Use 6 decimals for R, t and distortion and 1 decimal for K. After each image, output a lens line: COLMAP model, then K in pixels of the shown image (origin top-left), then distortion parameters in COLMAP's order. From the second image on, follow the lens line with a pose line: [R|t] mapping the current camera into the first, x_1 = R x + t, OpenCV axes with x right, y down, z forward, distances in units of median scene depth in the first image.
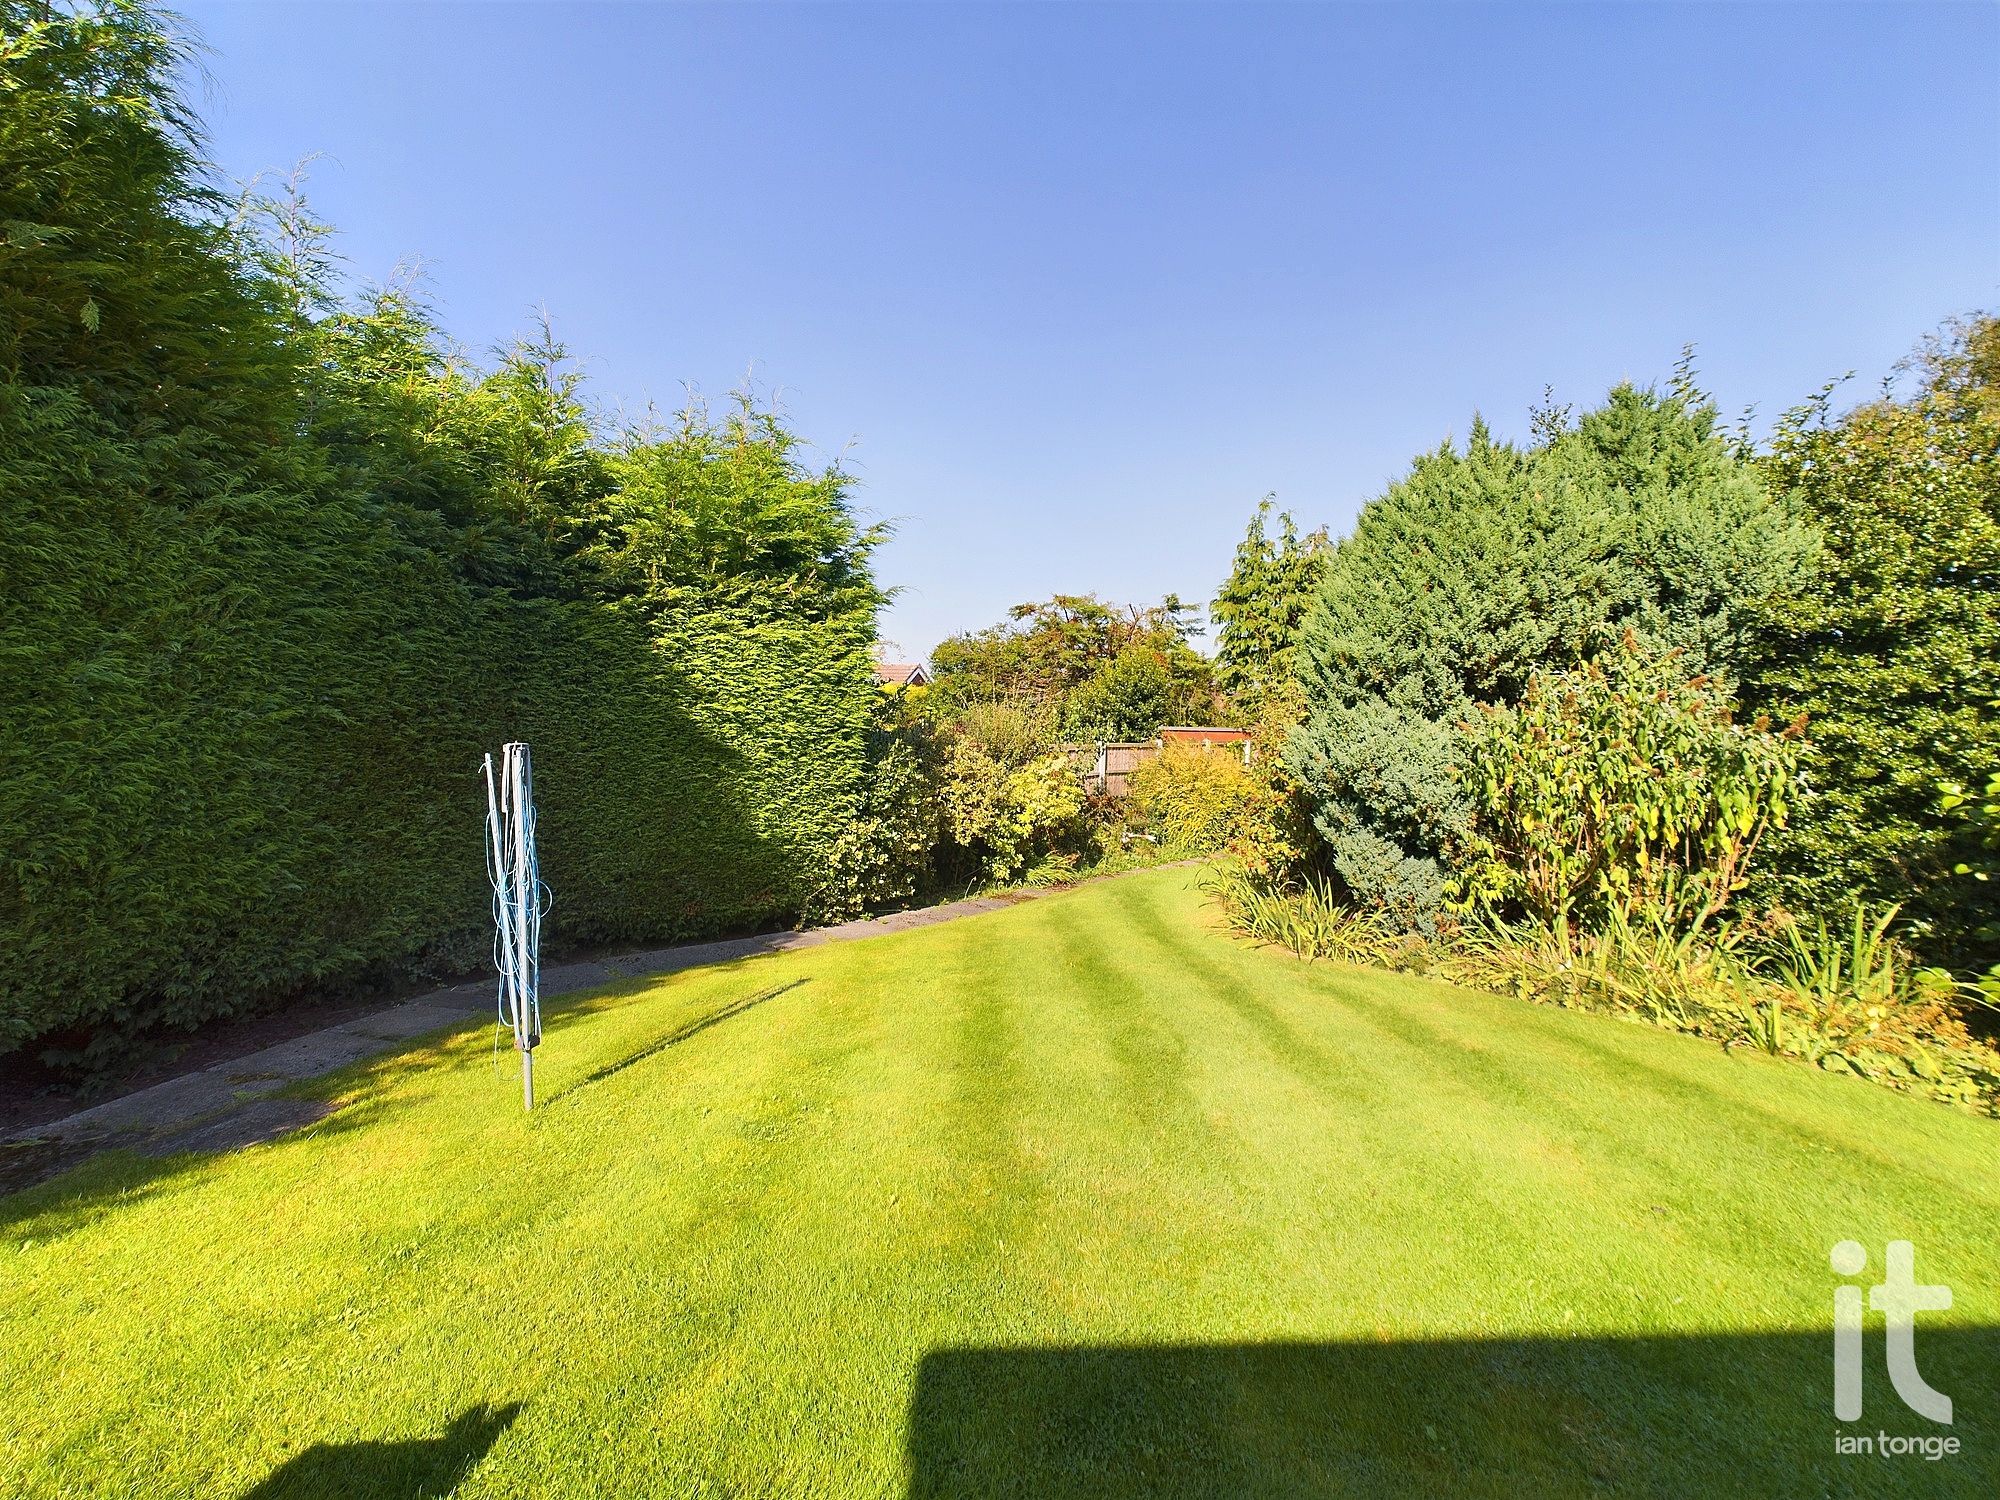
lens RADIAL K [[805.4, 0, 1000.2], [0, 805.4, 685.3], [0, 0, 1]] dist [0.000344, 0.000108]
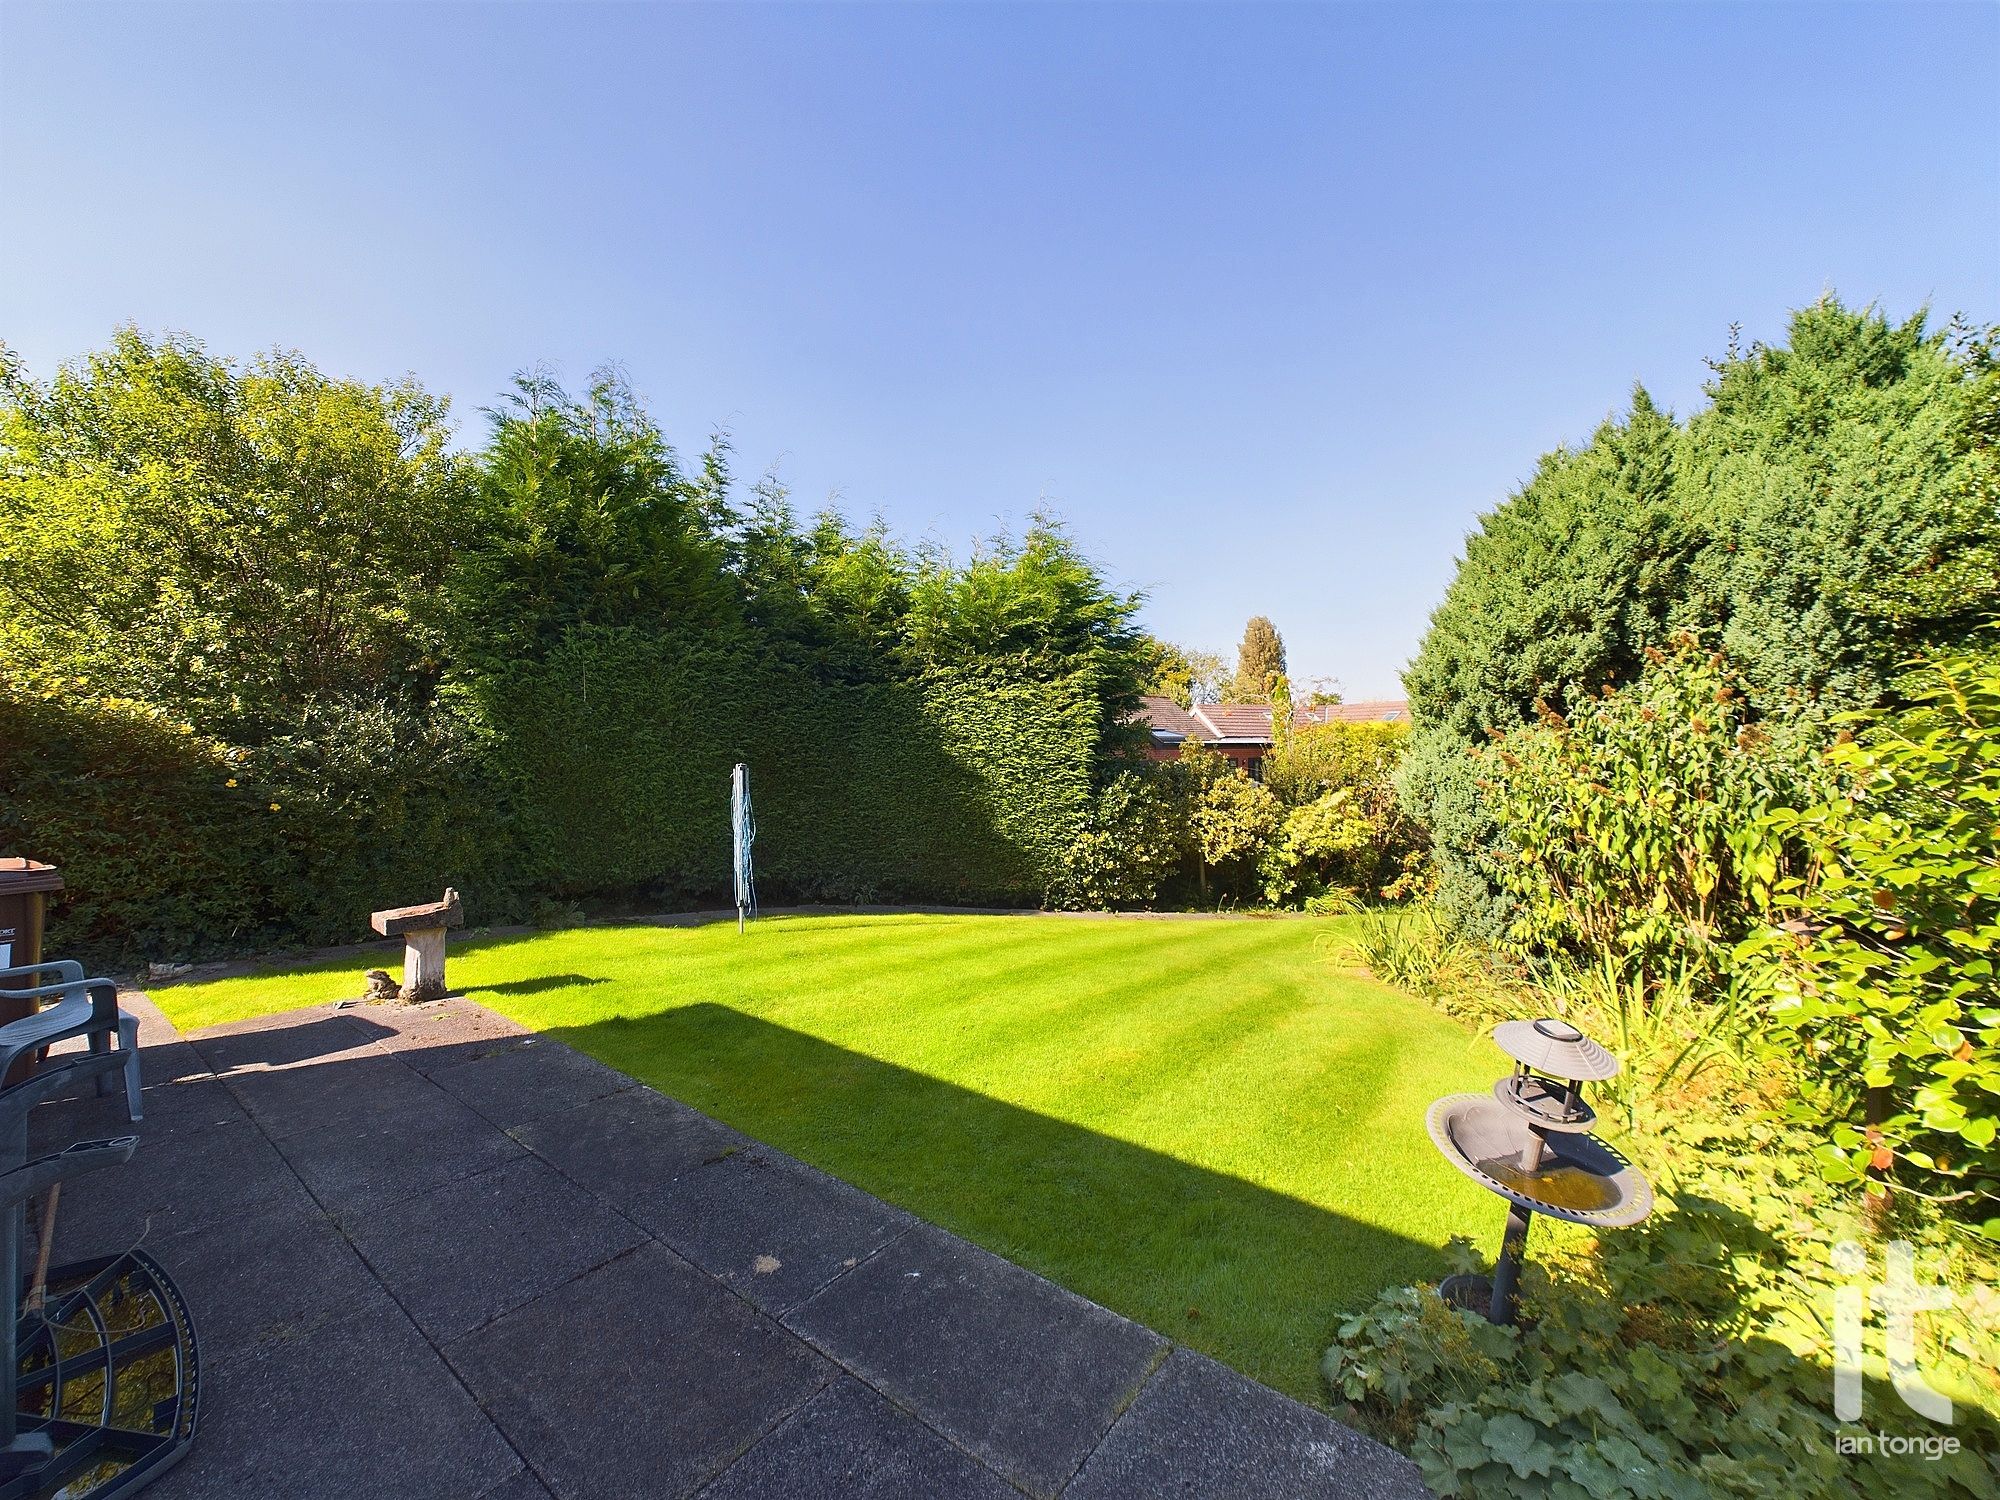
lens RADIAL K [[805.7, 0, 1000.9], [0, 805.7, 742.1], [0, 0, 1]] dist [0.000126, -0.000102]
pose [[0.756262, -0.020479, -0.653948, 0.639557], [0.032277, 0.999461, 0.006028, 0.011214], [0.653472, -0.025666, 0.756516, -0.075265]]
